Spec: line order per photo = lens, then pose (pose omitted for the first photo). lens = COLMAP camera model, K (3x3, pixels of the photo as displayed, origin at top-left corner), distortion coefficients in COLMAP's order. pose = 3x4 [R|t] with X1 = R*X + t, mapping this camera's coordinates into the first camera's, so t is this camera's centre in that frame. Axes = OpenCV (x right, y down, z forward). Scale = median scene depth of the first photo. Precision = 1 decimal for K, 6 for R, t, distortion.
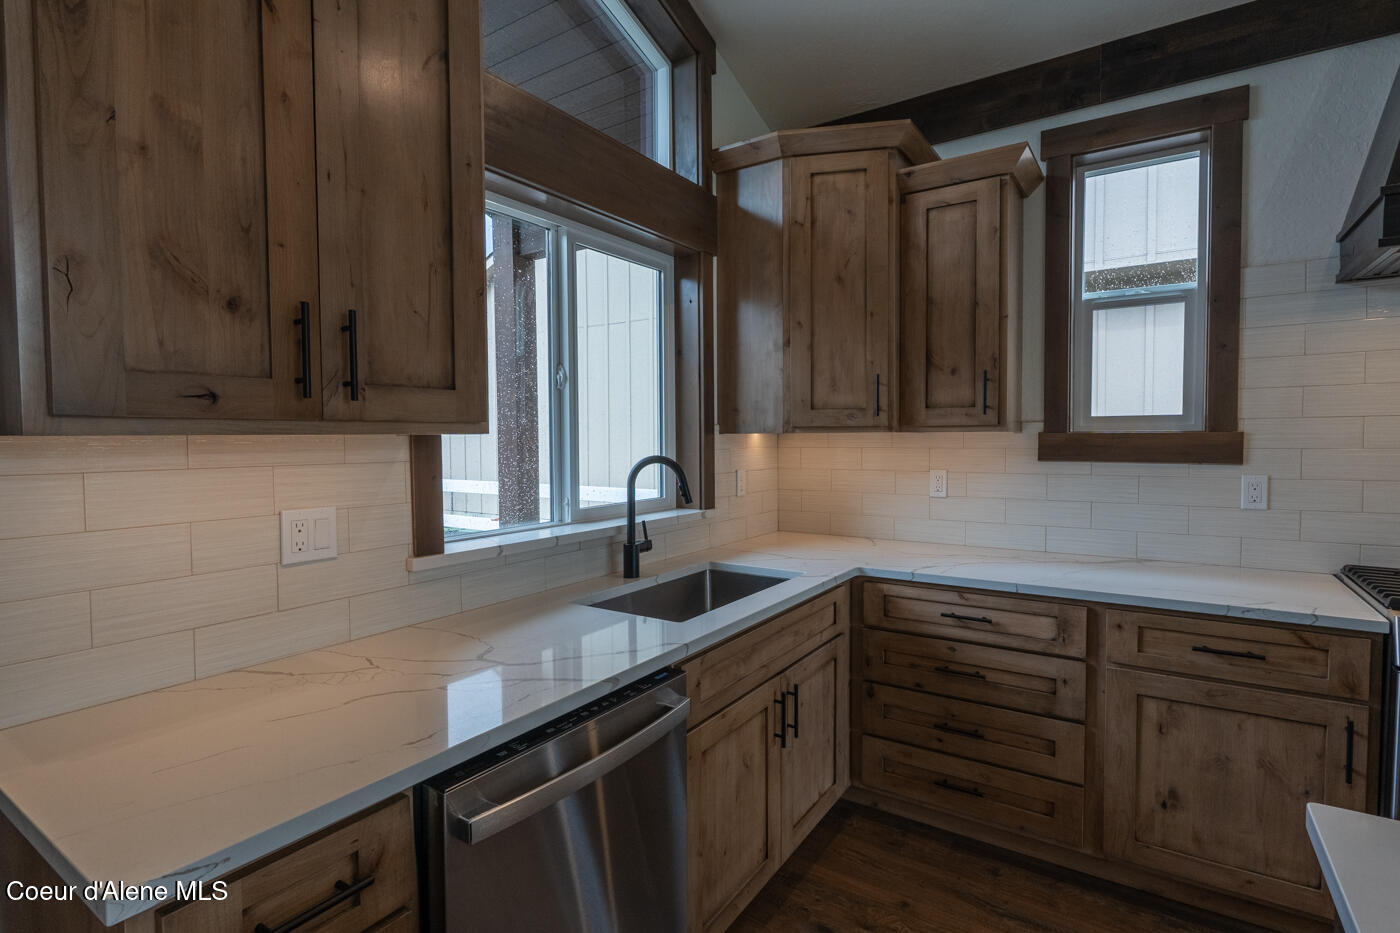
lens RADIAL K [[678.6, 0, 706.4], [0, 678.6, 462.3], [0, 0, 1]] dist [-0.006870, -0.000611]
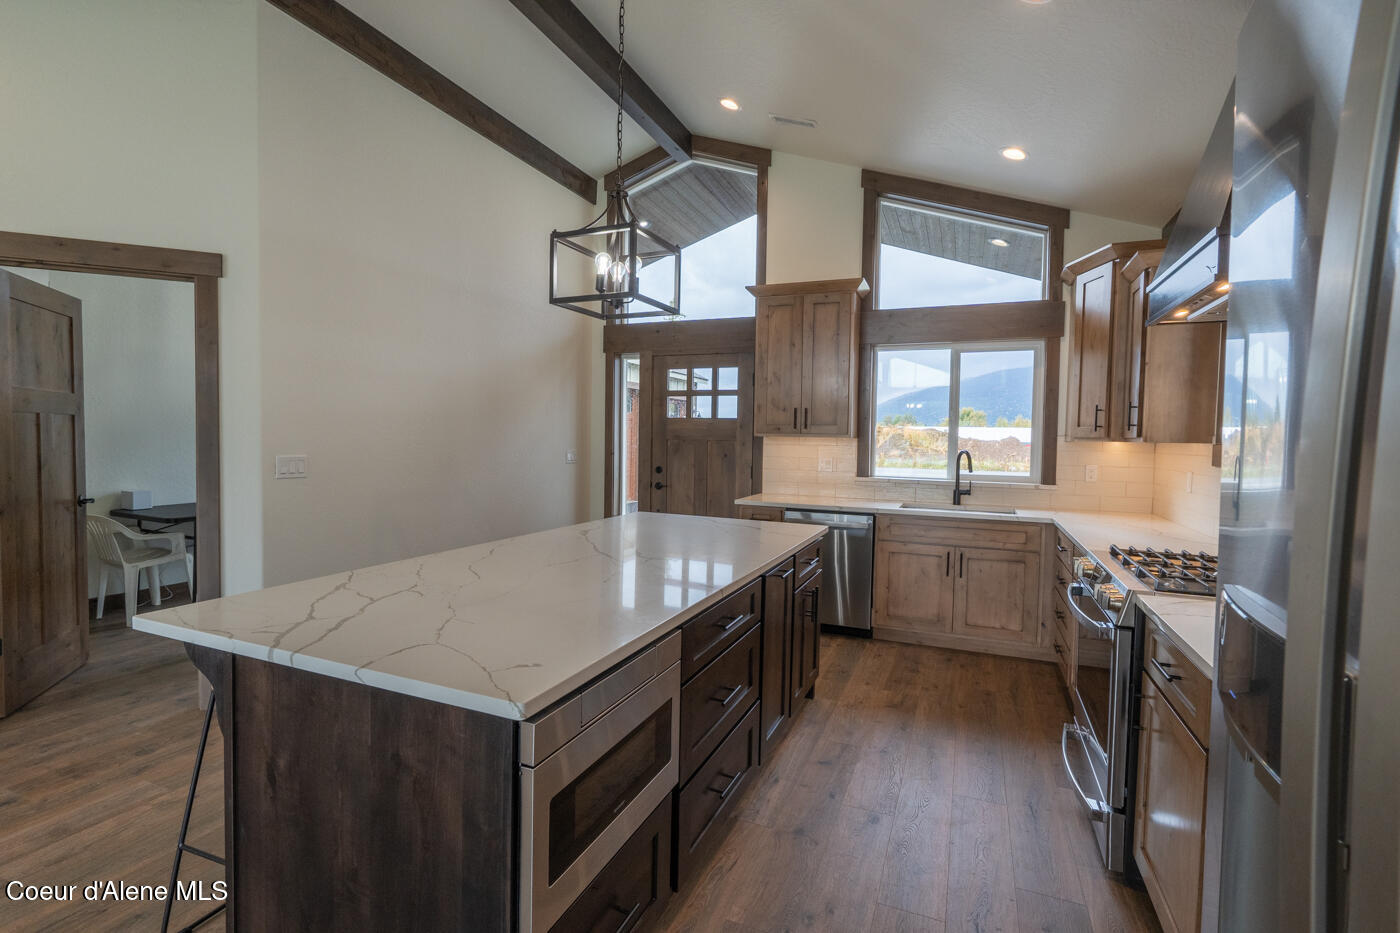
lens RADIAL K [[642.2, 0, 699.6], [0, 642.2, 465.1], [0, 0, 1]] dist [-0.009963, 0.000699]
pose [[0.188713, 0.054428, -0.980523, 1.744904], [-0.056529, 0.997409, 0.044485, -0.003852], [0.980404, 0.047033, 0.191301, -0.216419]]
